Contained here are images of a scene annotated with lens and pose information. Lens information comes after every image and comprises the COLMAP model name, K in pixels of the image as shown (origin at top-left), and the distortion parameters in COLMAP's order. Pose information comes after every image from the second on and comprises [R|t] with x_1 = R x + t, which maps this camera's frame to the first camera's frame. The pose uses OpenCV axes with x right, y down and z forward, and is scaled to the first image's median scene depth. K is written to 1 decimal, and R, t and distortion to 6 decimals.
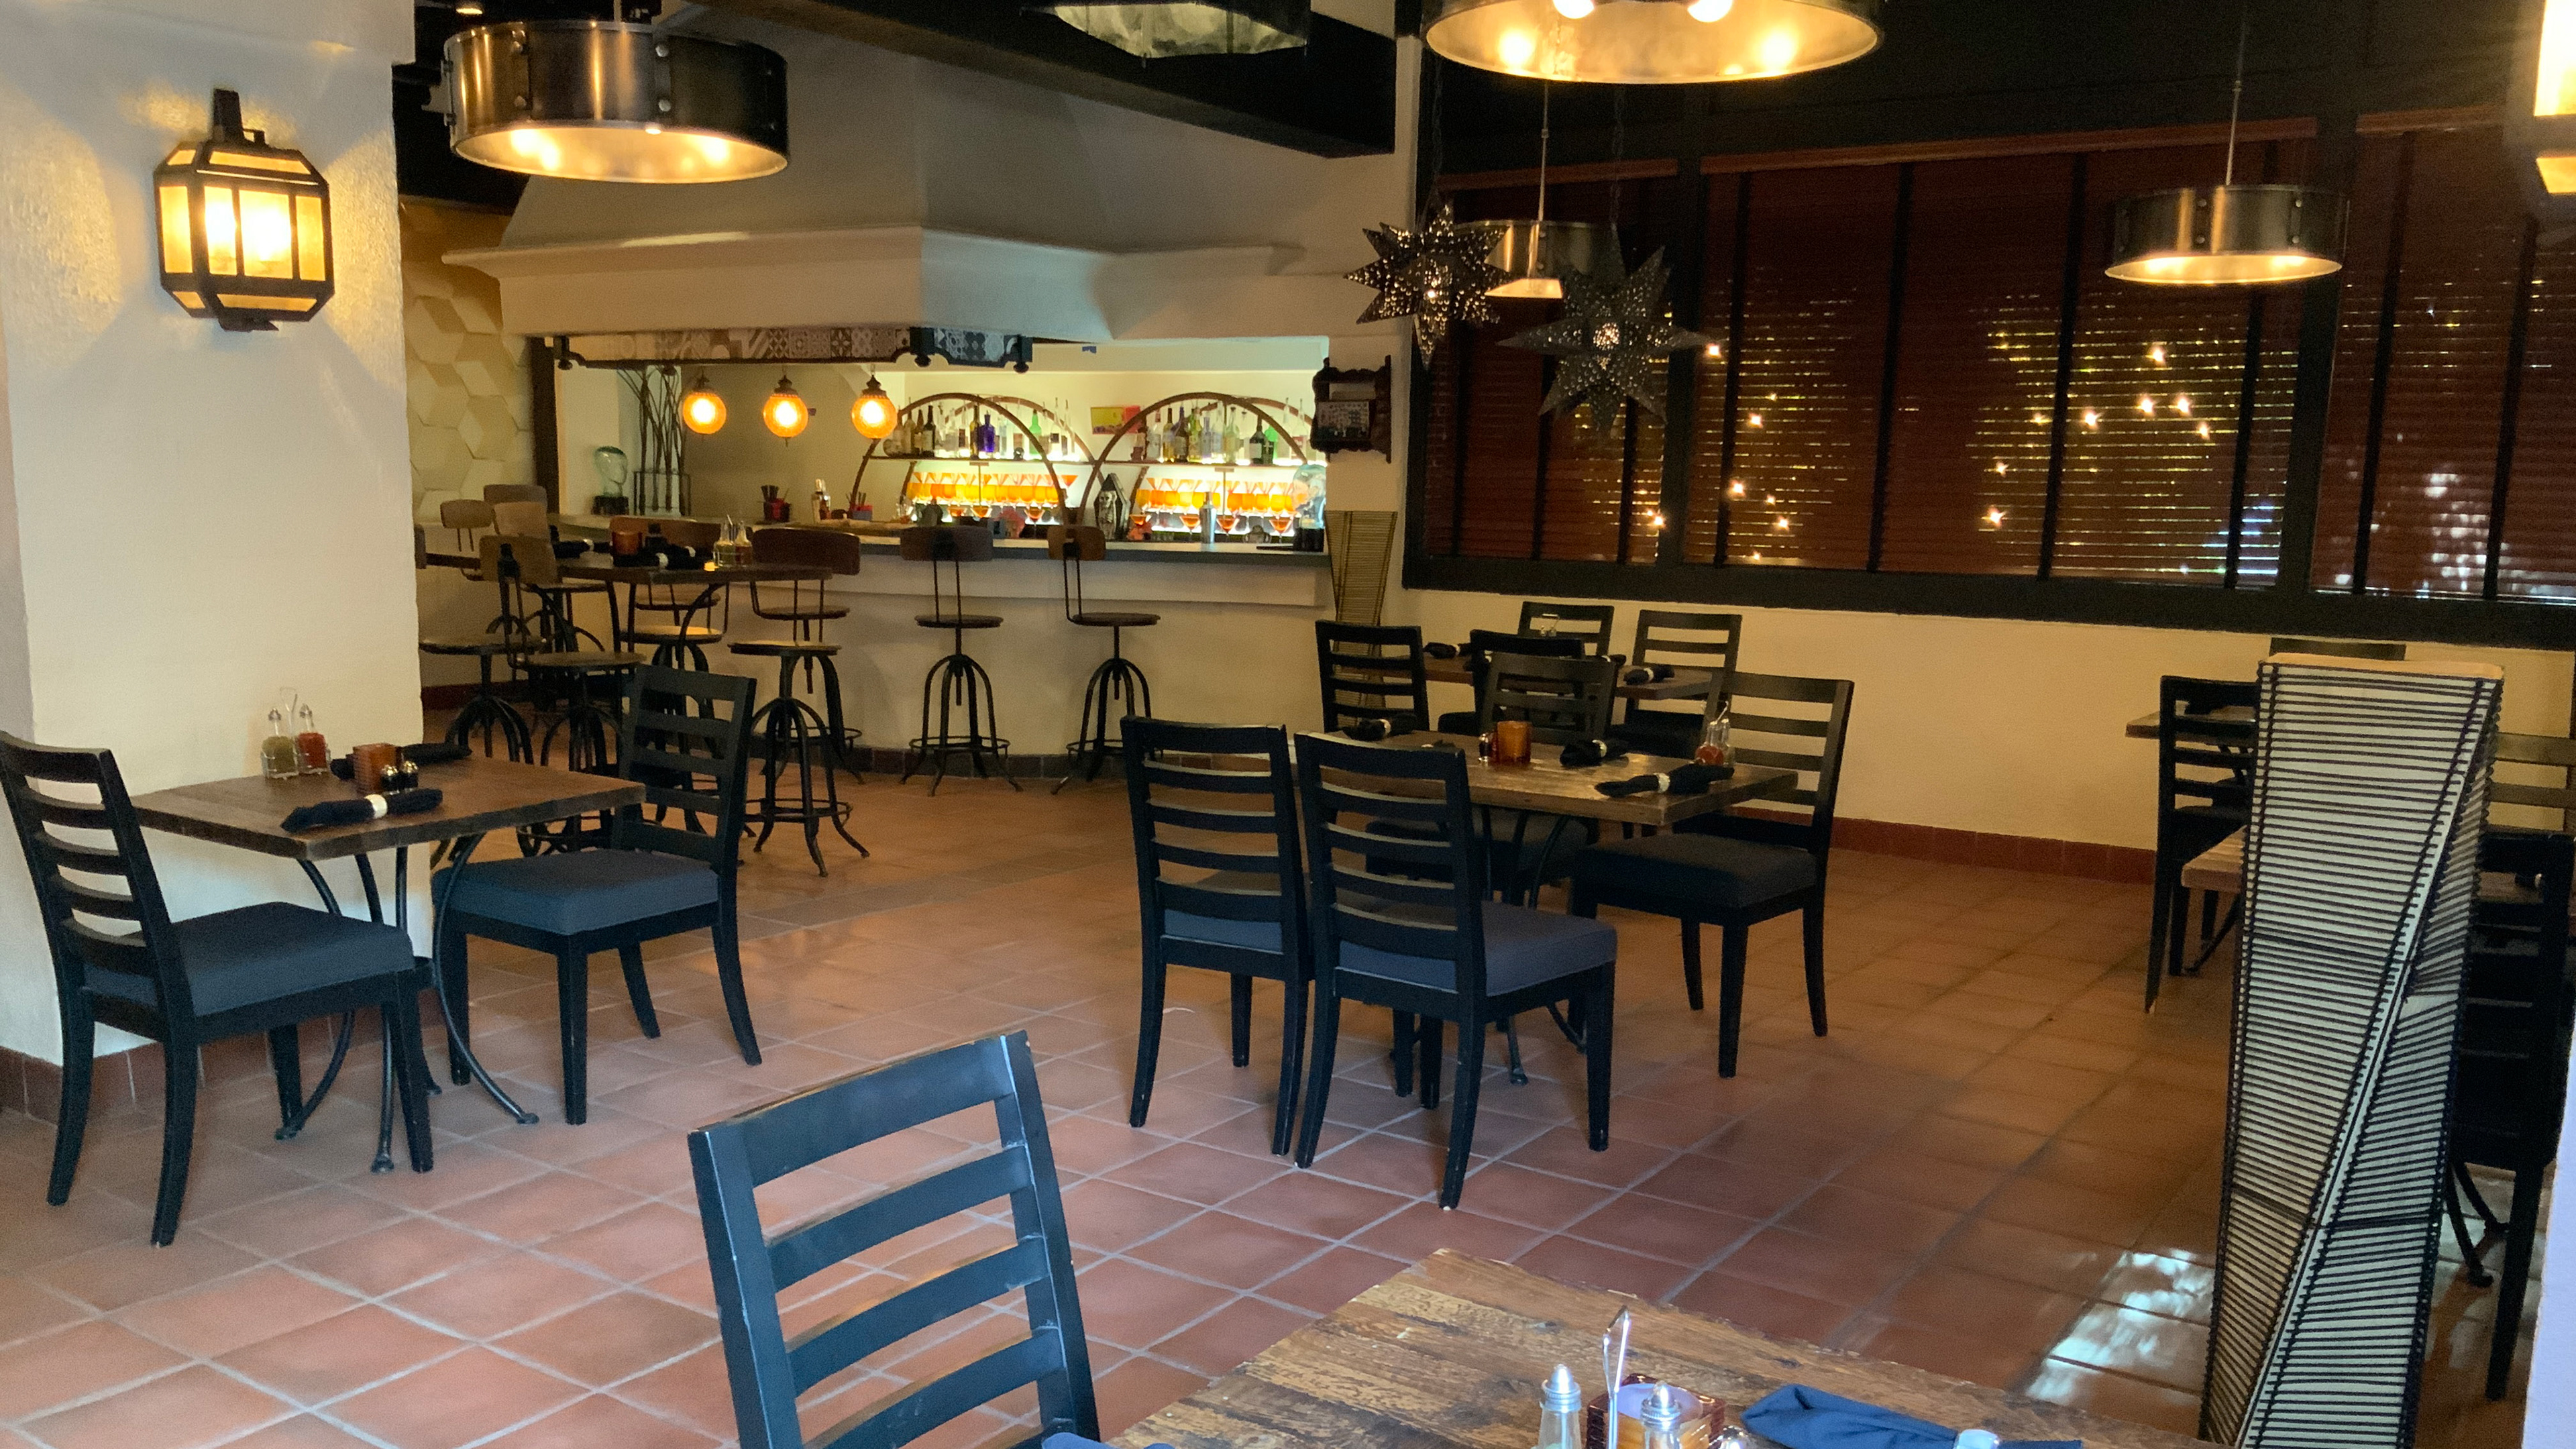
lens RADIAL K [[2149.3, 0, 1288.0], [0, 2149.3, 724.5], [0, 0, 1]] dist [0.114336, -0.213037]
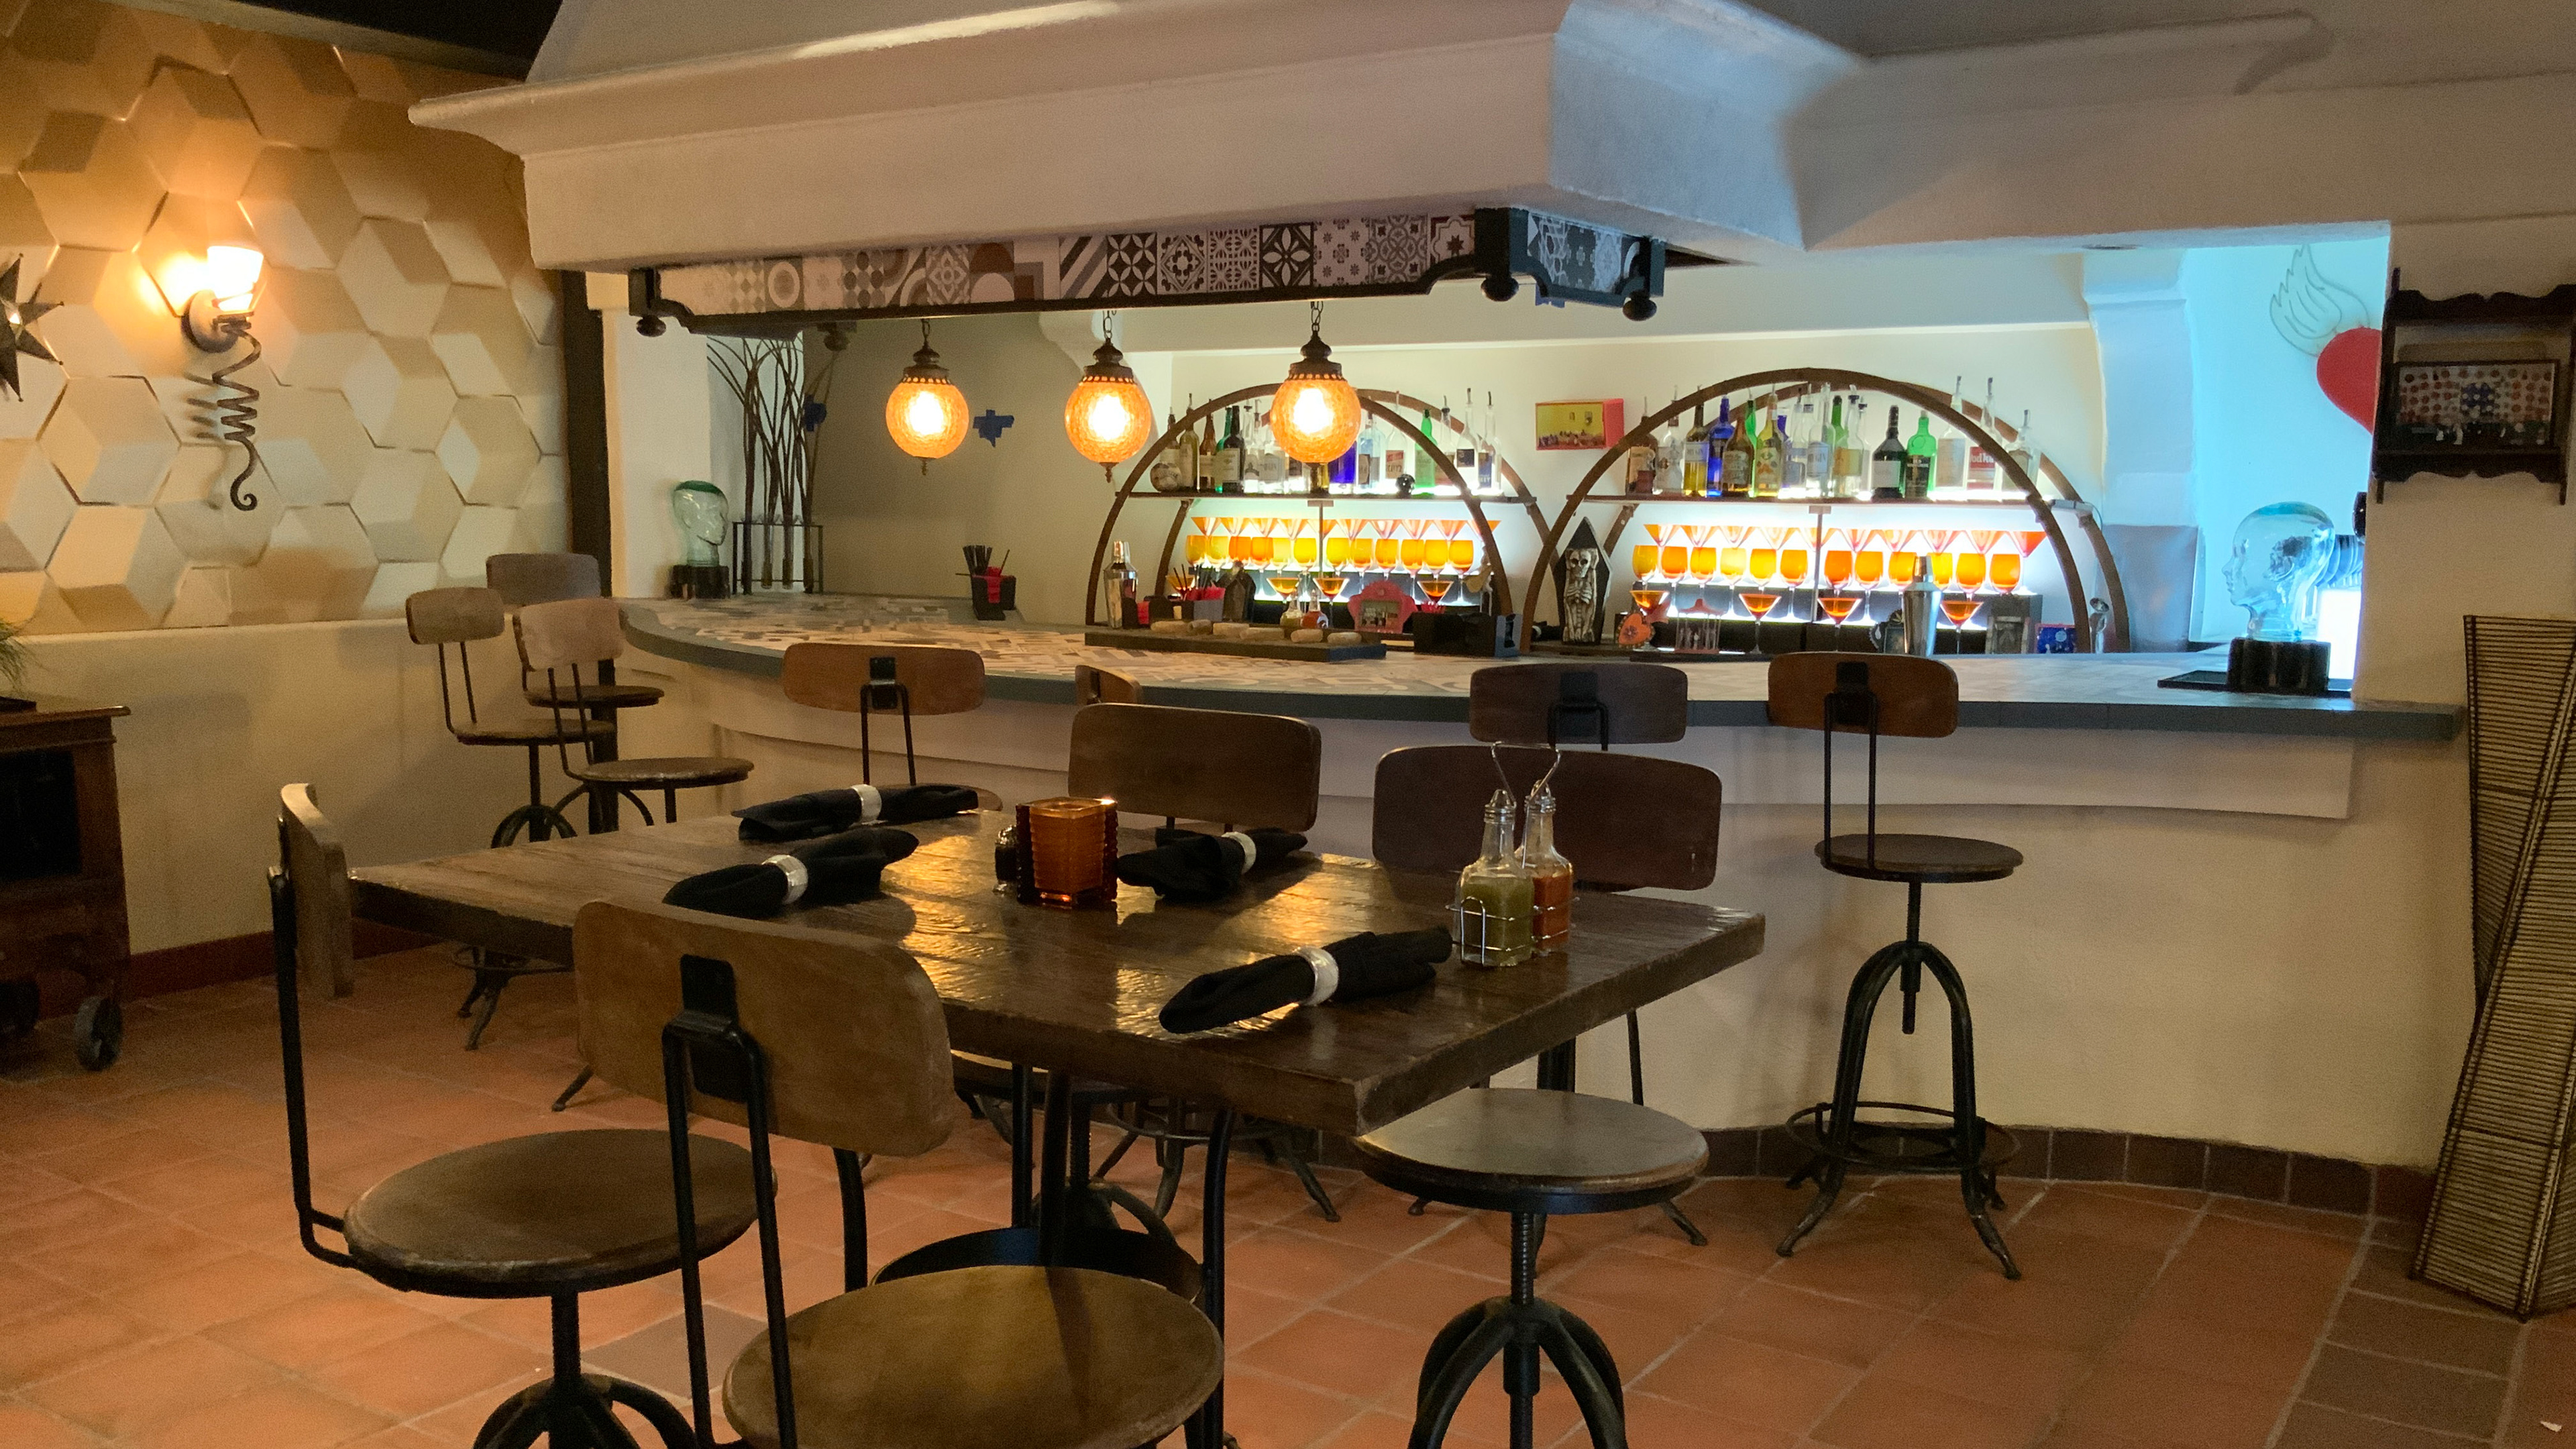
lens RADIAL K [[2149.3, 0, 1288.0], [0, 2149.3, 724.5], [0, 0, 1]] dist [0.114336, -0.213037]
pose [[0.999826, -0.011712, 0.014515, -0.172650], [0.011817, 0.999905, -0.007138, -0.059963], [-0.014430, 0.007309, 0.999869, 0.440039]]
